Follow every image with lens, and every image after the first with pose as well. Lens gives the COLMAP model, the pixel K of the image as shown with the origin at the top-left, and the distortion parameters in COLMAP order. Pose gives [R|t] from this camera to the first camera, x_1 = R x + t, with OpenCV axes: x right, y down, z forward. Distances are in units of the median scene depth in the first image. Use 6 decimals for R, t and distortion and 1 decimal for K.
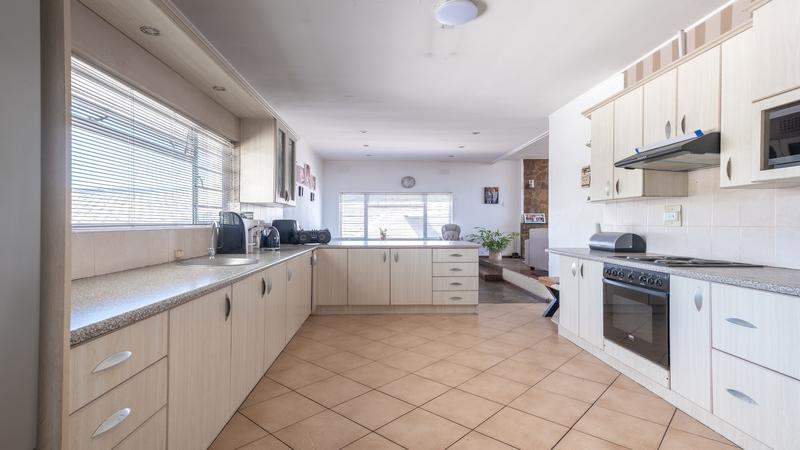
lens RADIAL K [[392.5, 0, 396.9], [0, 392.5, 223.1], [0, 0, 1]] dist [0.003293, 0.000126]
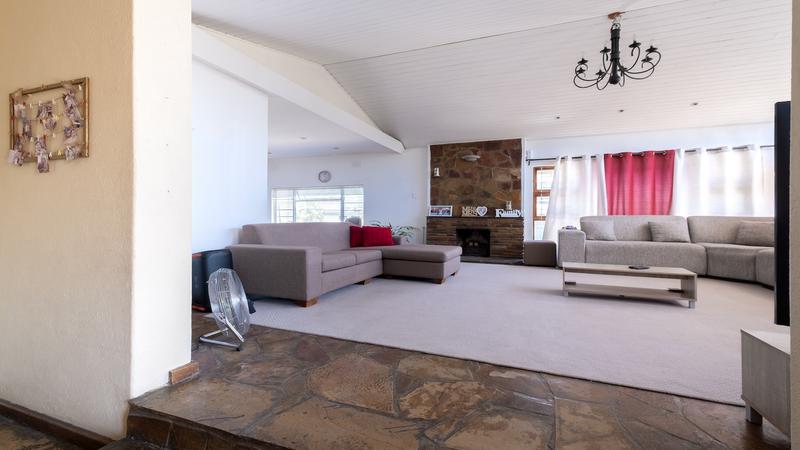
lens RADIAL K [[355.8, 0, 398.8], [0, 355.8, 212.8], [0, 0, 1]] dist [0.011652, -0.000542]
pose [[0.916774, -0.002657, -0.399398, 0.581203], [-0.002194, 0.999929, -0.011689, 0.001315], [0.399400, 0.011592, 0.916703, 0.225032]]
